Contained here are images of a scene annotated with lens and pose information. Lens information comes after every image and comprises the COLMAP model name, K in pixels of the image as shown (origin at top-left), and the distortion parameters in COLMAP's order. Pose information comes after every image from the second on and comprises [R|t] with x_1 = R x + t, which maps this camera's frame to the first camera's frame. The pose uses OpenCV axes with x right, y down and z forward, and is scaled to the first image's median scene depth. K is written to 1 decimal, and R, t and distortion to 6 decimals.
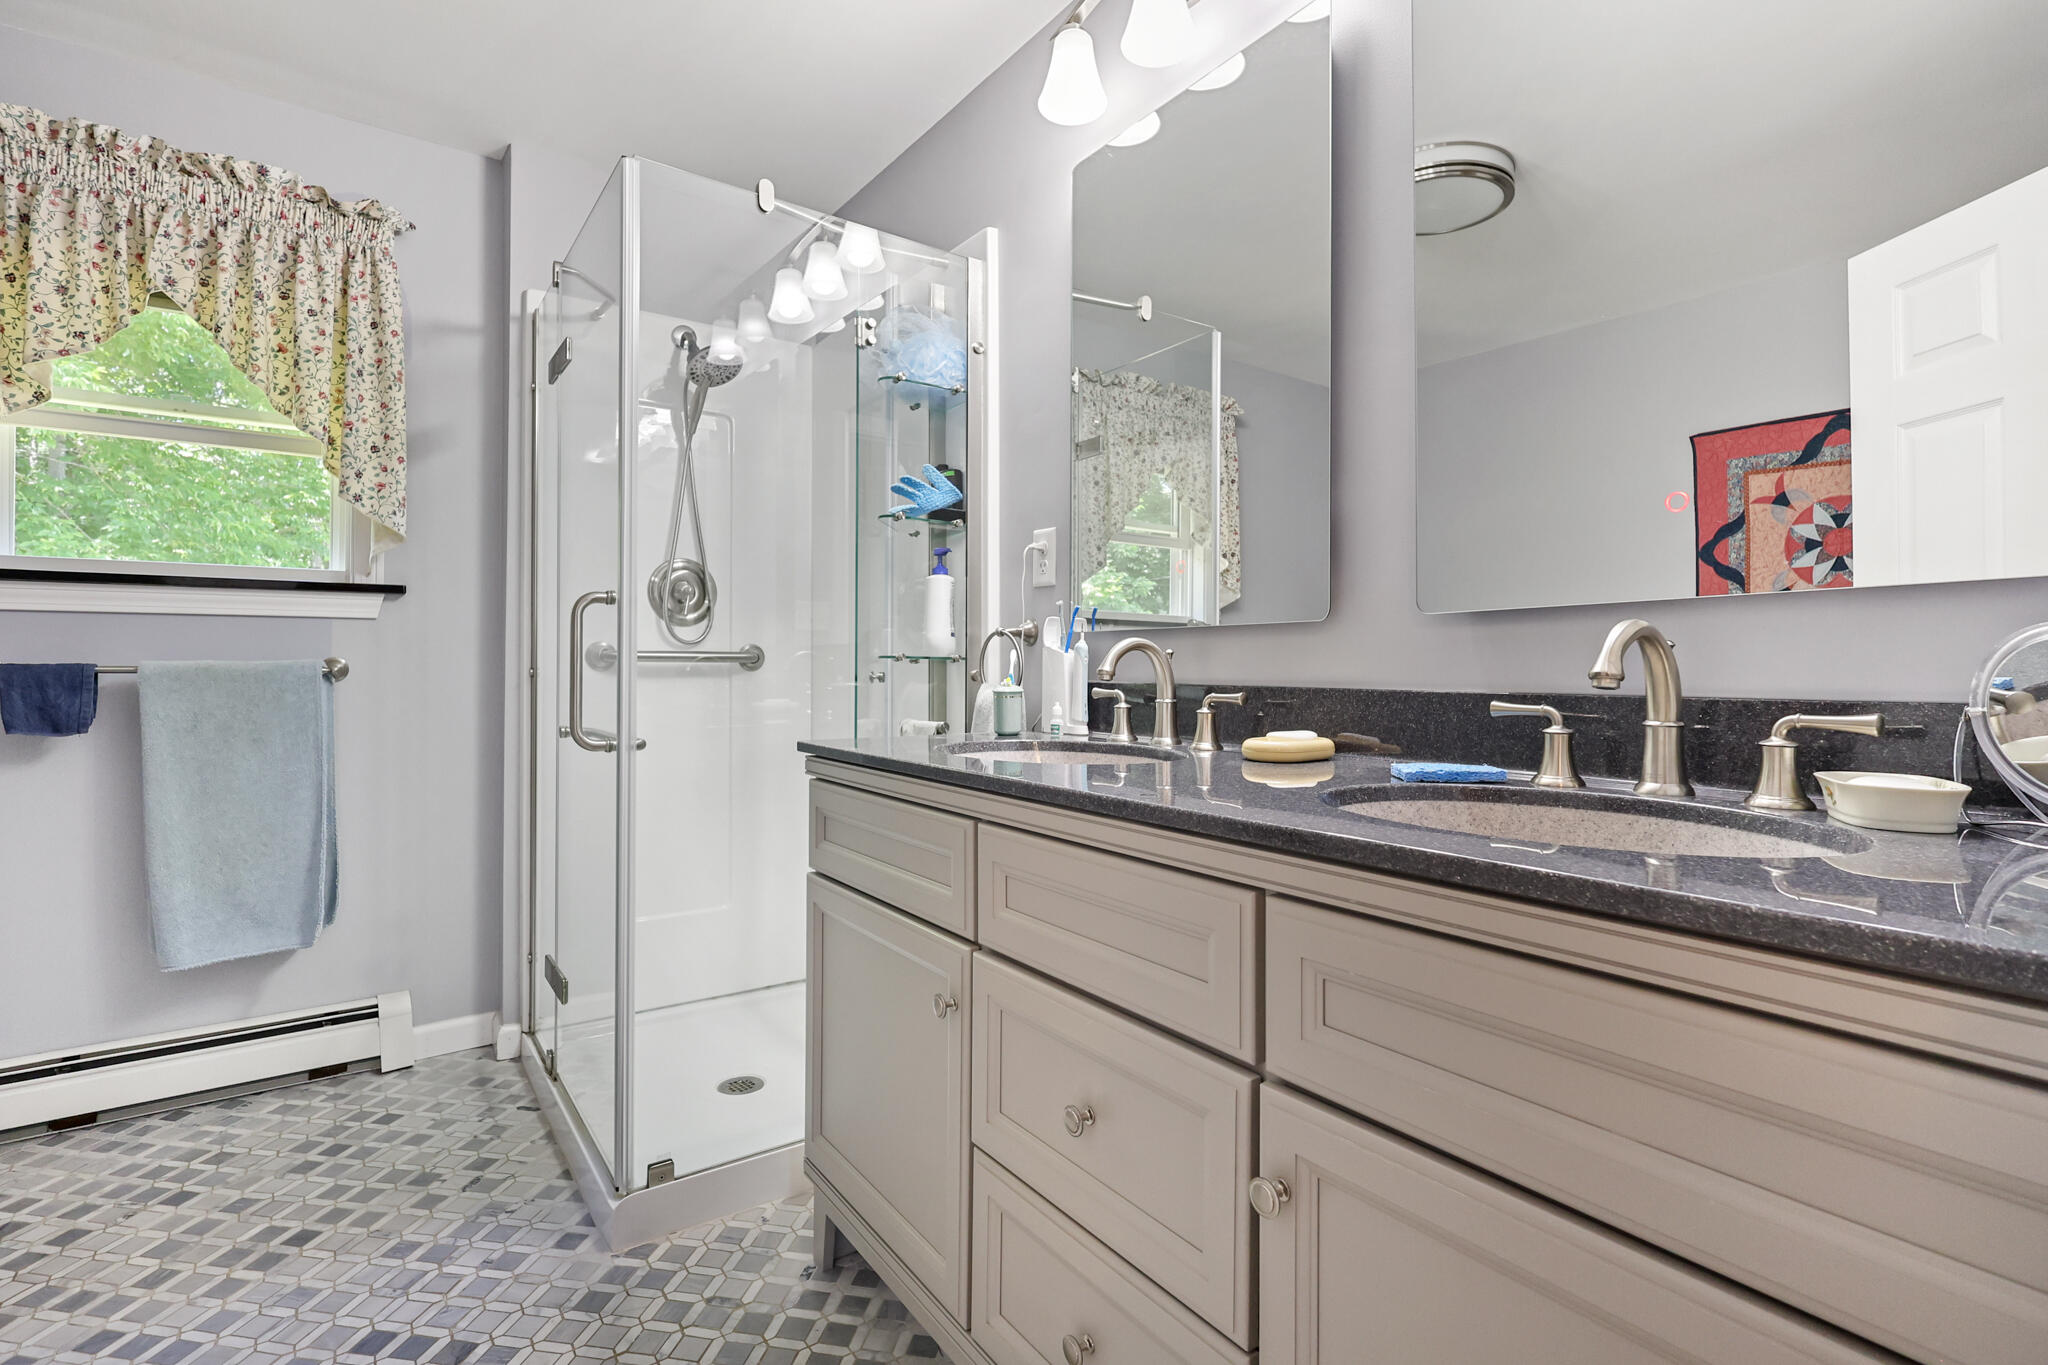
lens RADIAL K [[965.1, 0, 1023.7], [0, 965.1, 679.0], [0, 0, 1]] dist [0.000135, 0.000001]
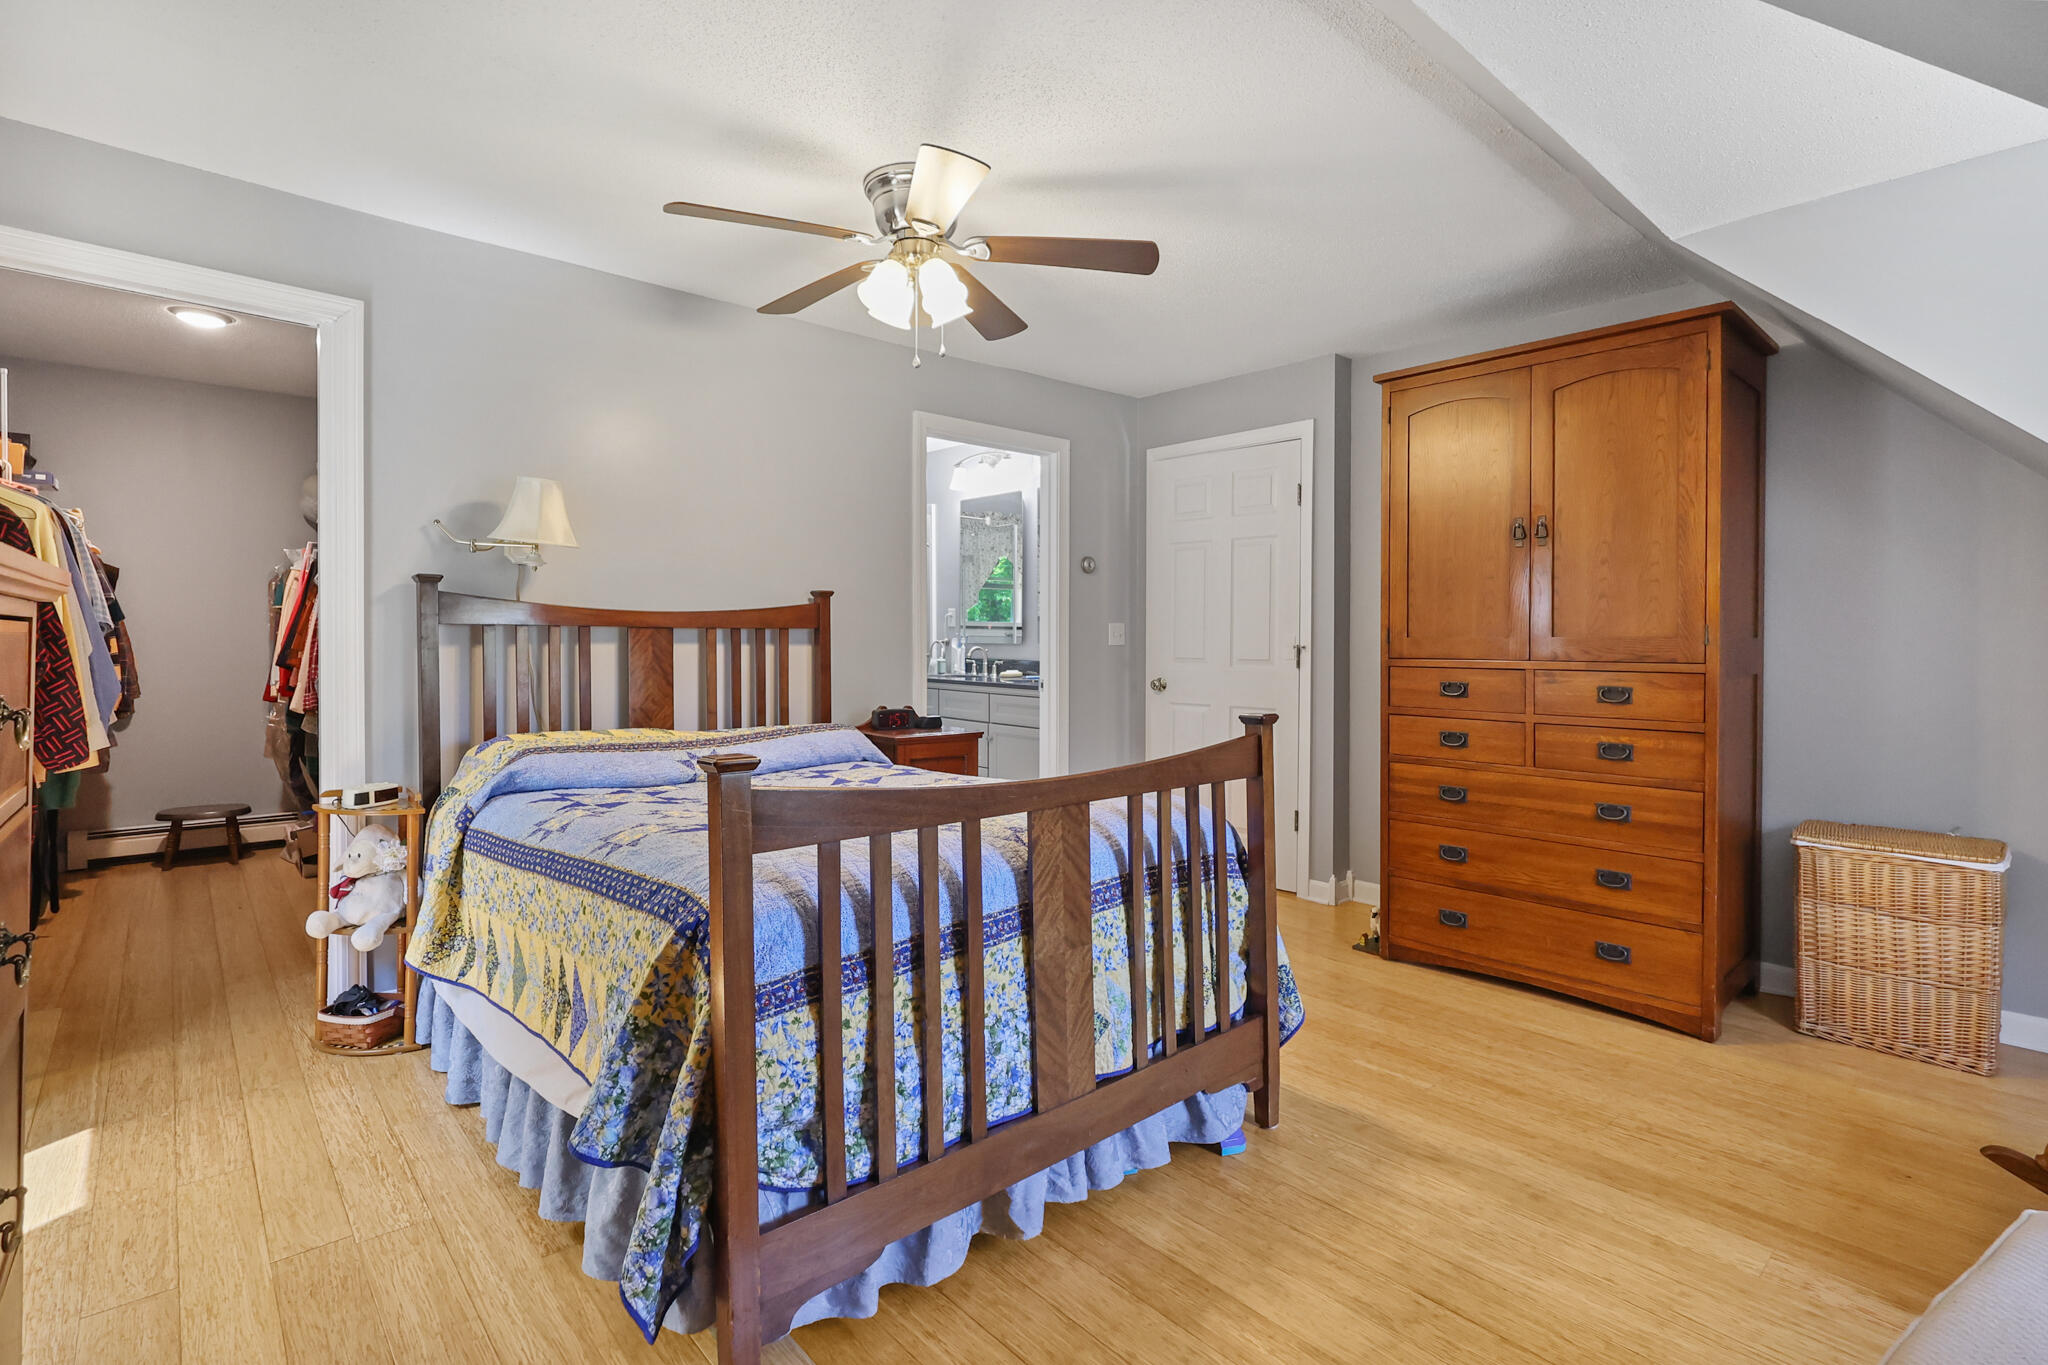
lens RADIAL K [[965.1, 0, 1025.8], [0, 965.1, 667.4], [0, 0, 1]] dist [0.000135, 0.000001]
pose [[0.994379, -0.006230, 0.105692, -0.077512], [0.004631, 0.999871, 0.015364, -0.014926], [-0.105774, -0.014789, 0.994280, -2.343557]]
